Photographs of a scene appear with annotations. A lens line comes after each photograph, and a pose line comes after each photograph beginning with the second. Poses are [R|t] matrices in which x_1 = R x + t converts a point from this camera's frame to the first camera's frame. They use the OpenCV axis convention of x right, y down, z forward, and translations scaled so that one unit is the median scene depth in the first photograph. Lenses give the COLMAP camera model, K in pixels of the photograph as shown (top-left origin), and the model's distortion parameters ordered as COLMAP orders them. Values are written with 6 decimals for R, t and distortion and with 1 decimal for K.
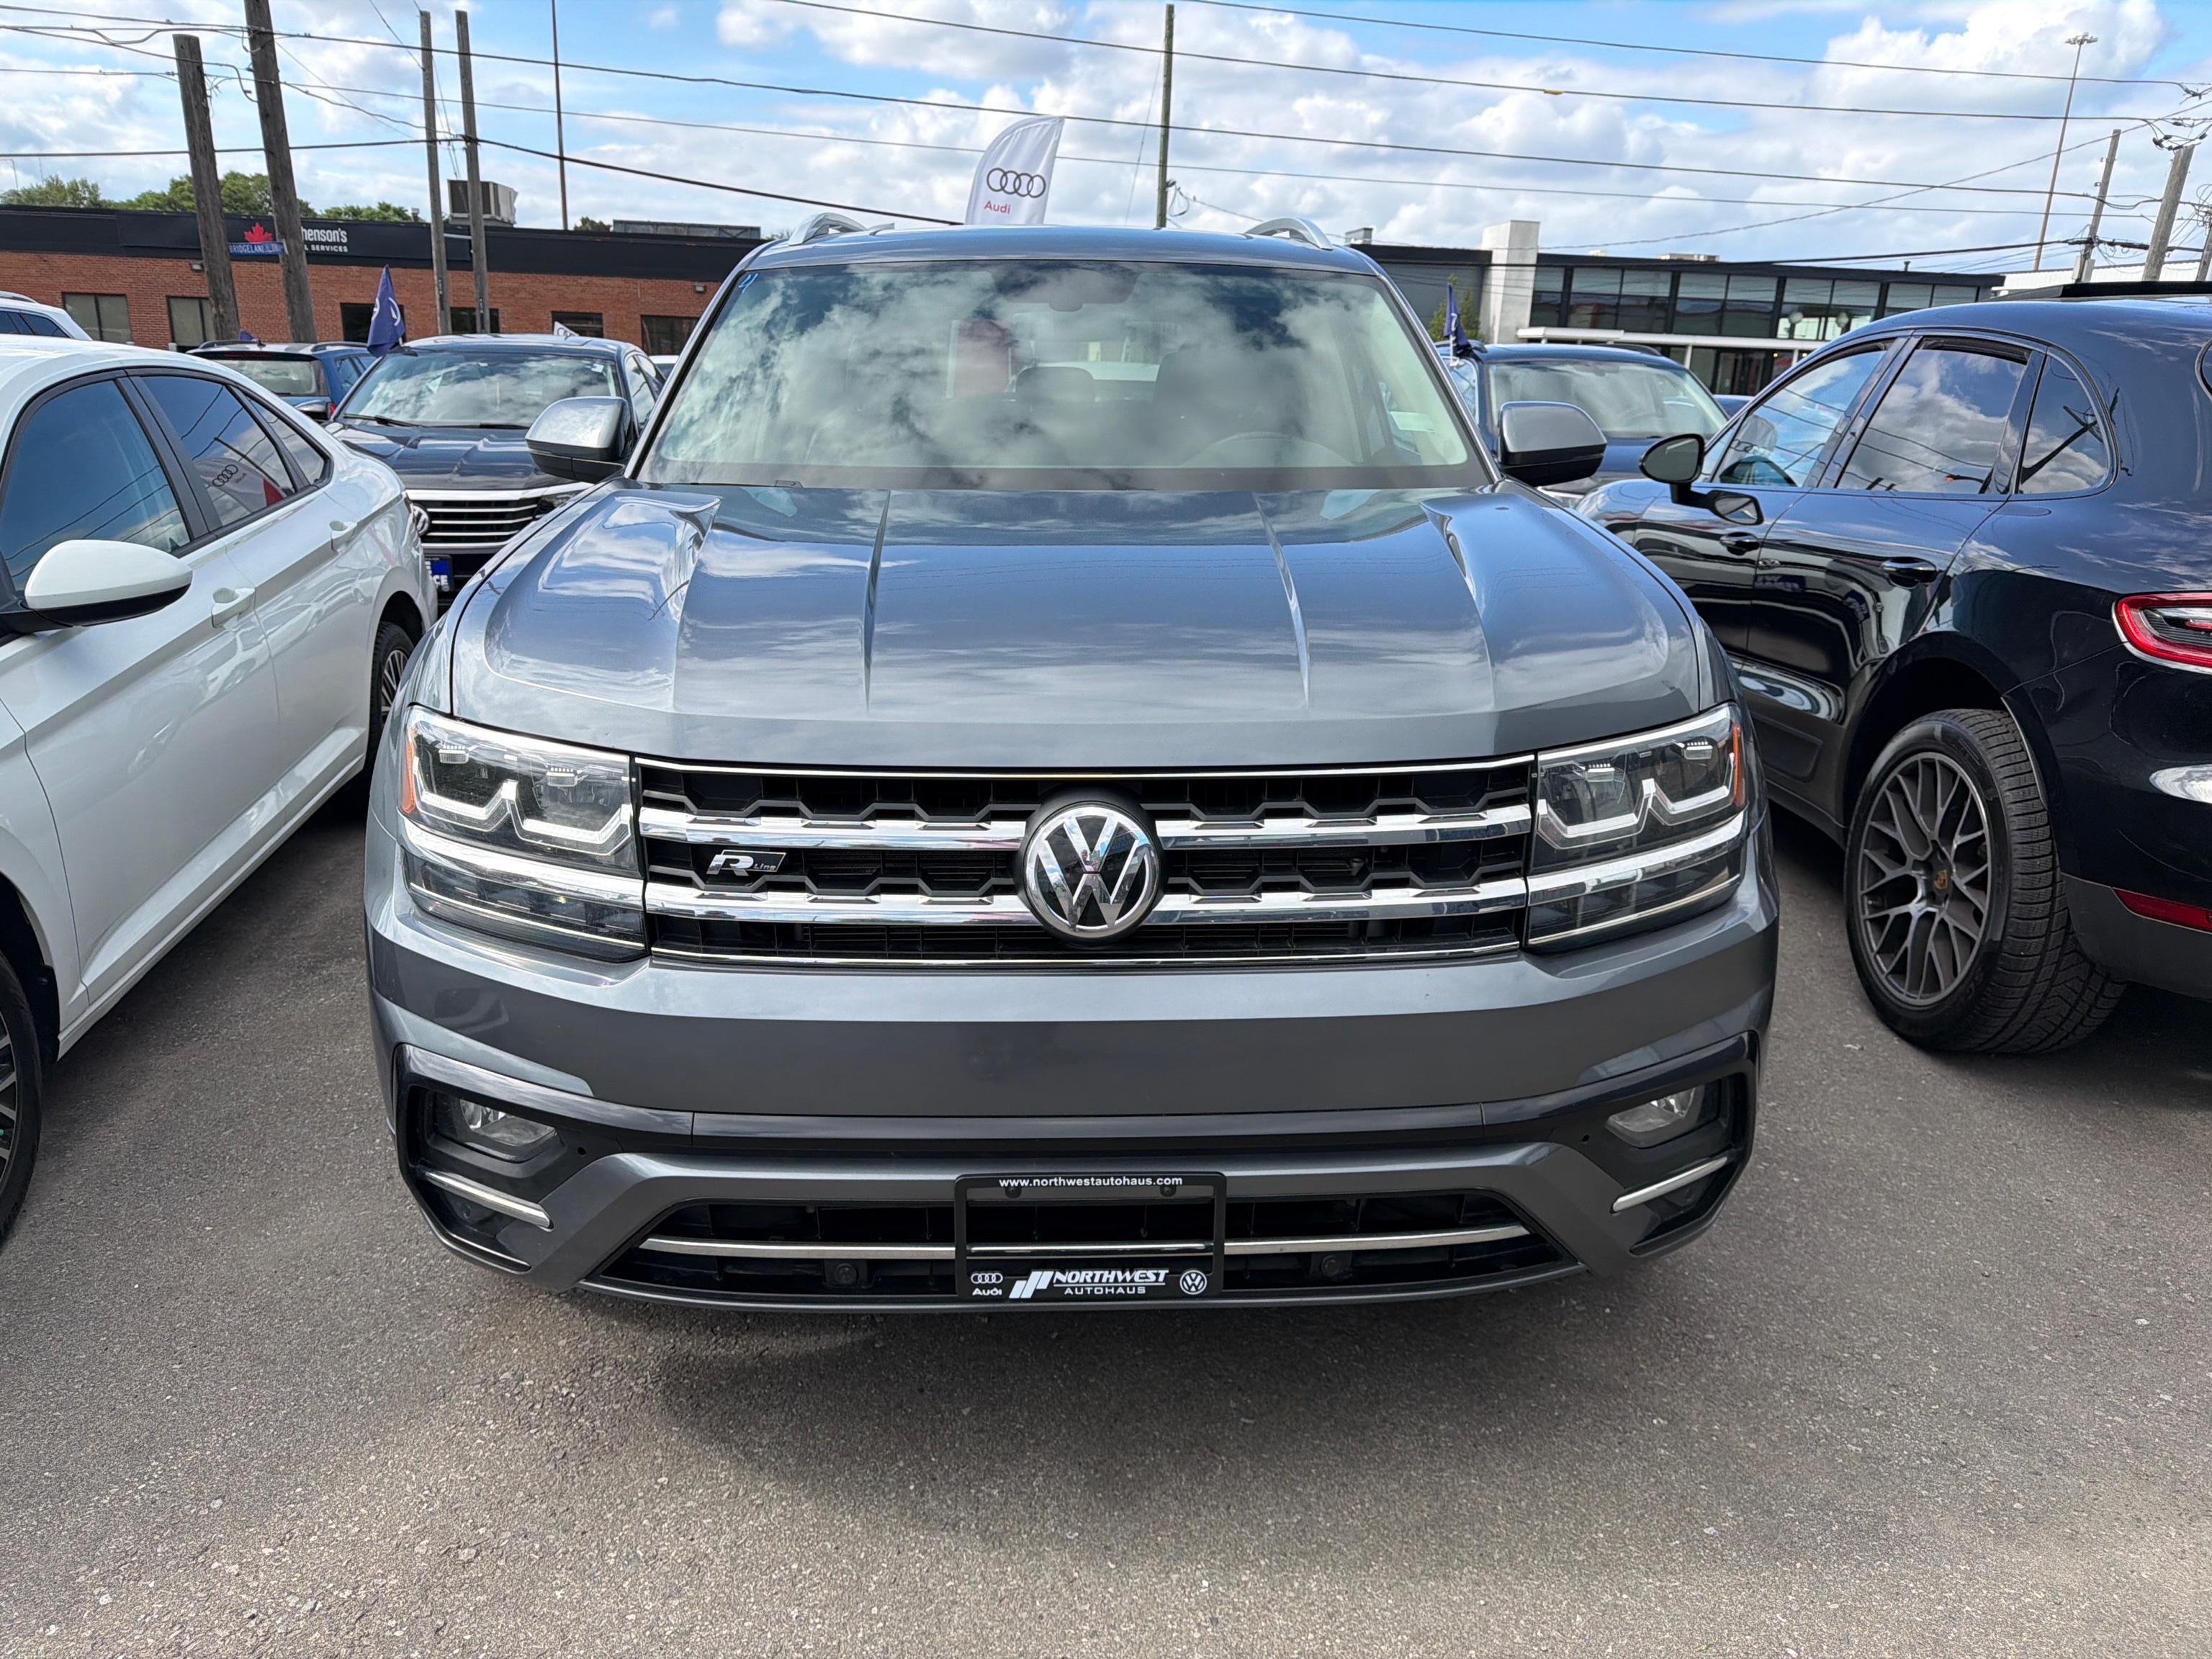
lens RADIAL K [[1685.7, 0, 1106.7], [0, 1685.7, 837.1], [0, 0, 1]] dist [0.003975, -0.022757]
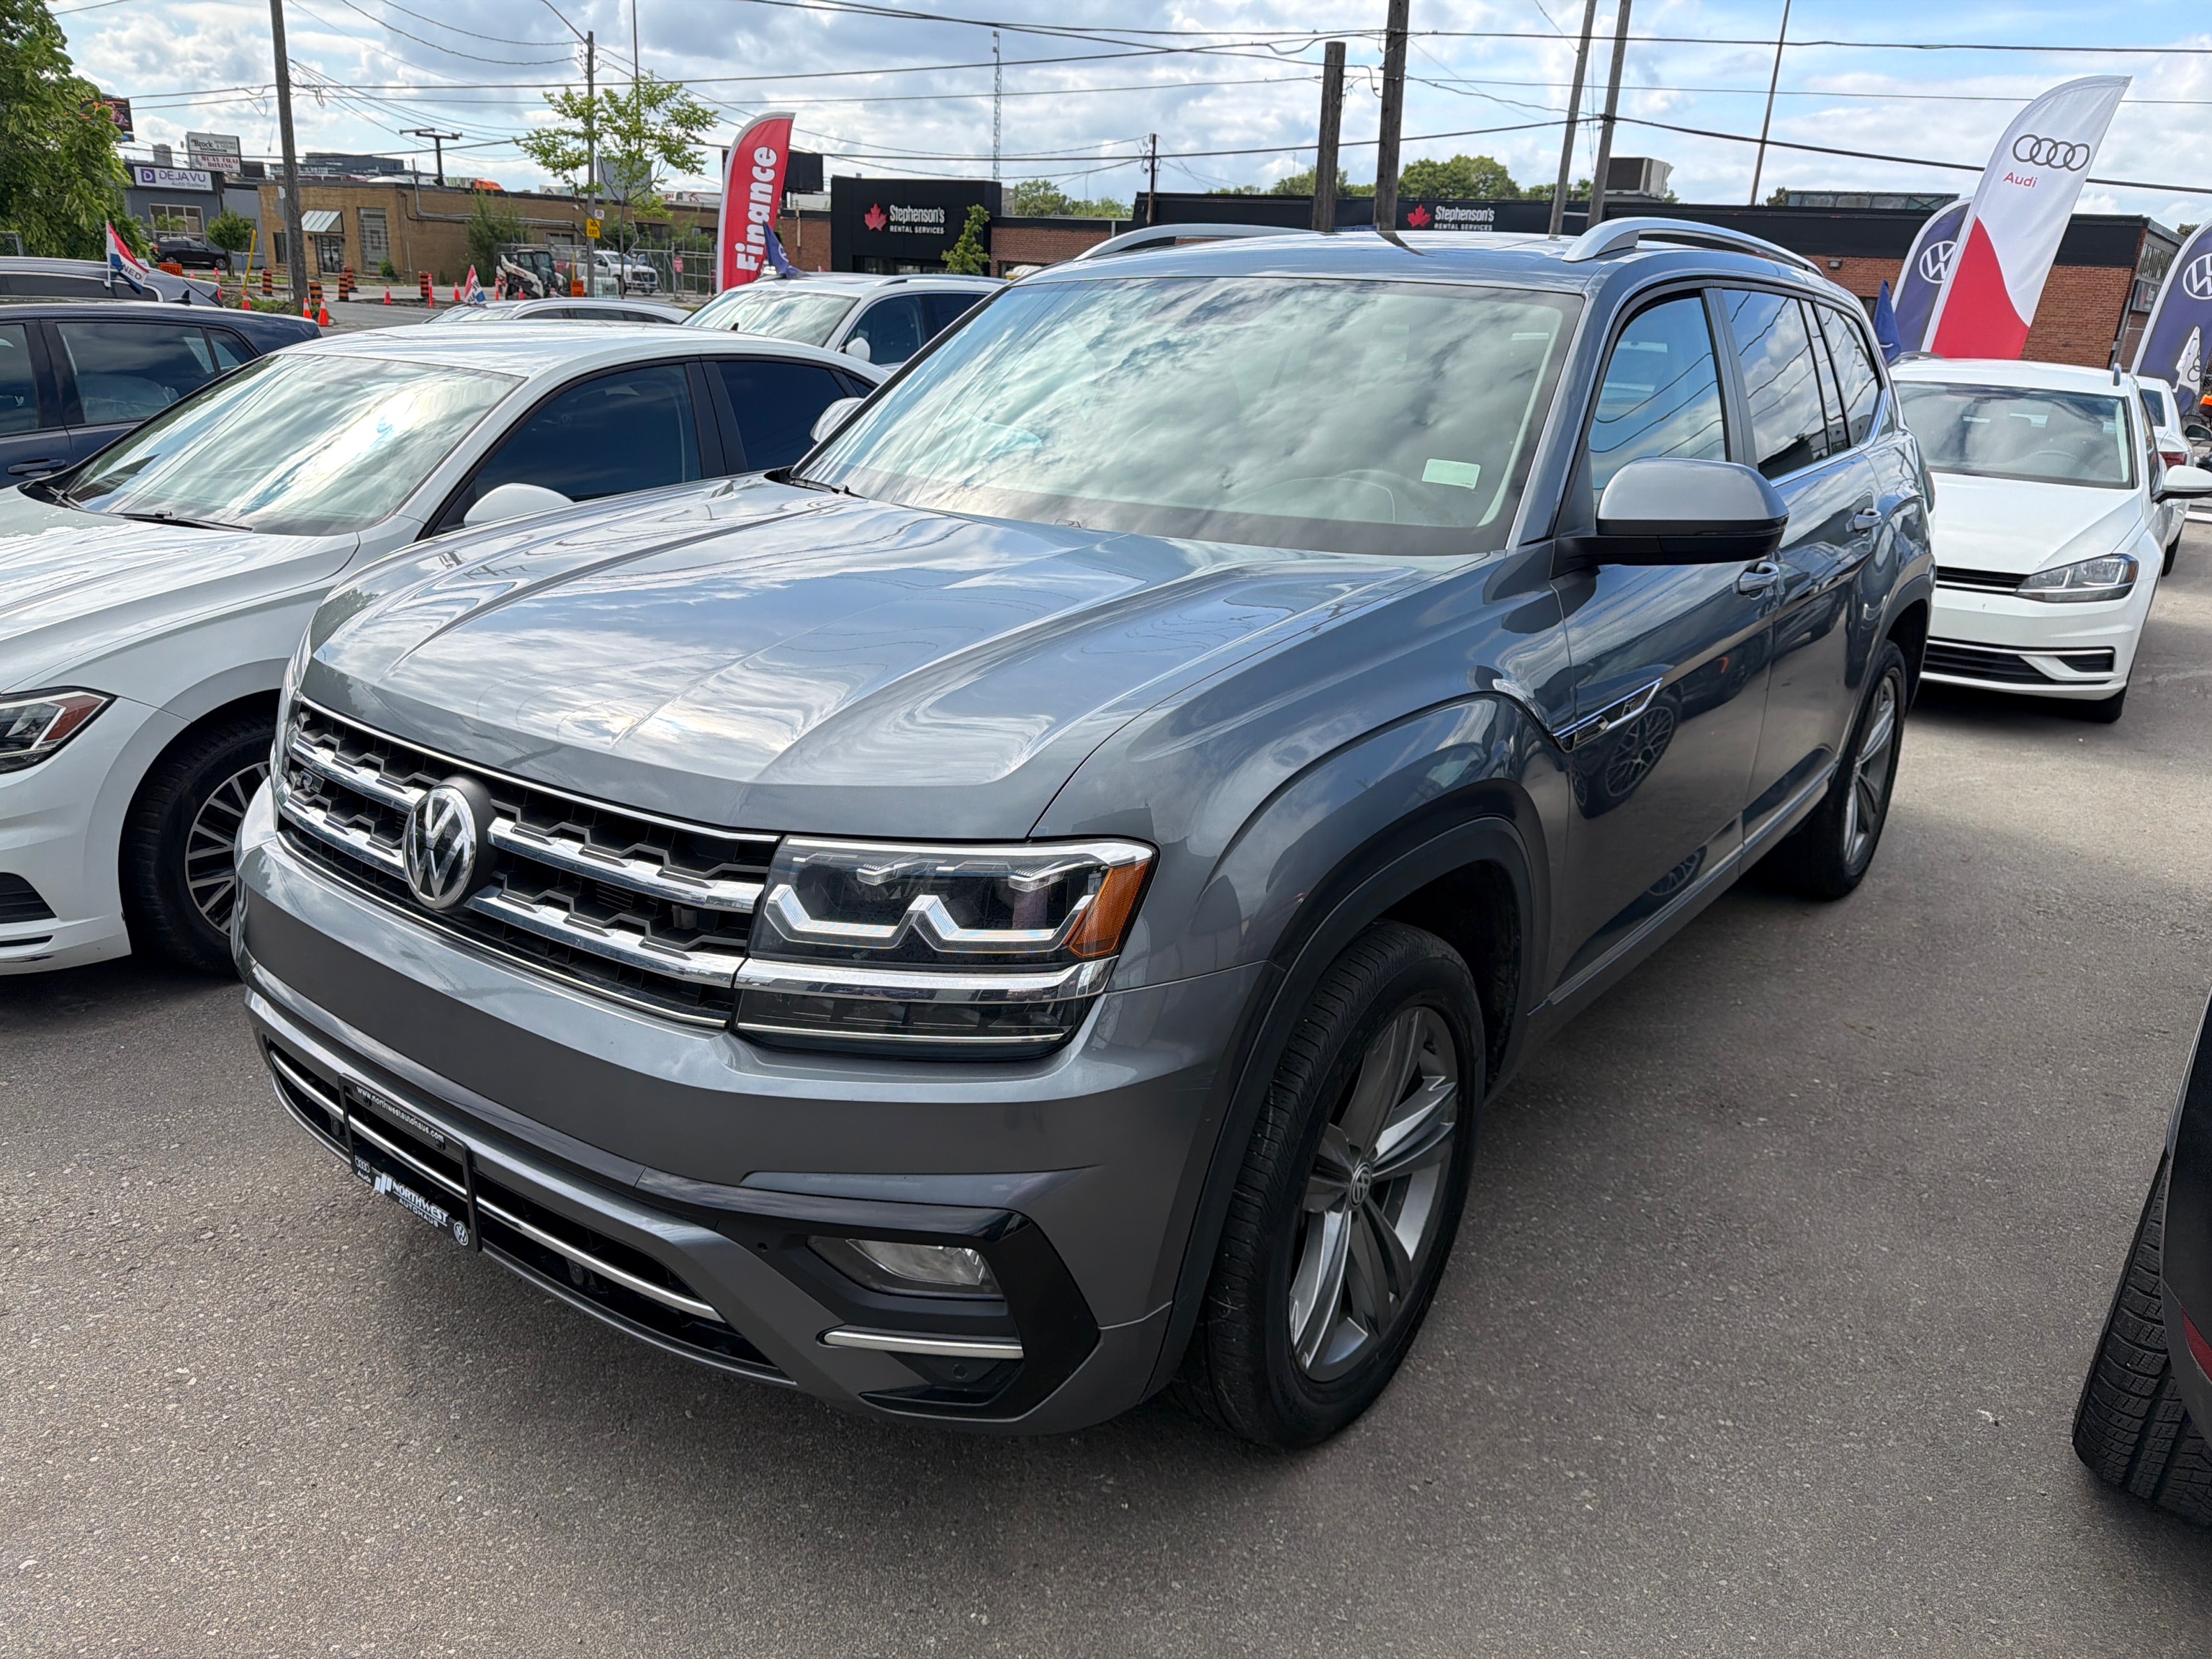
lens RADIAL K [[1685.7, 0, 1092.8], [0, 1685.7, 823.5], [0, 0, 1]] dist [0.003975, -0.022757]
pose [[0.742776, 0.207592, -0.636544, 0.157586], [-0.200680, 0.976037, 0.084137, -0.027271], [0.638757, 0.065247, 0.766637, 0.061650]]
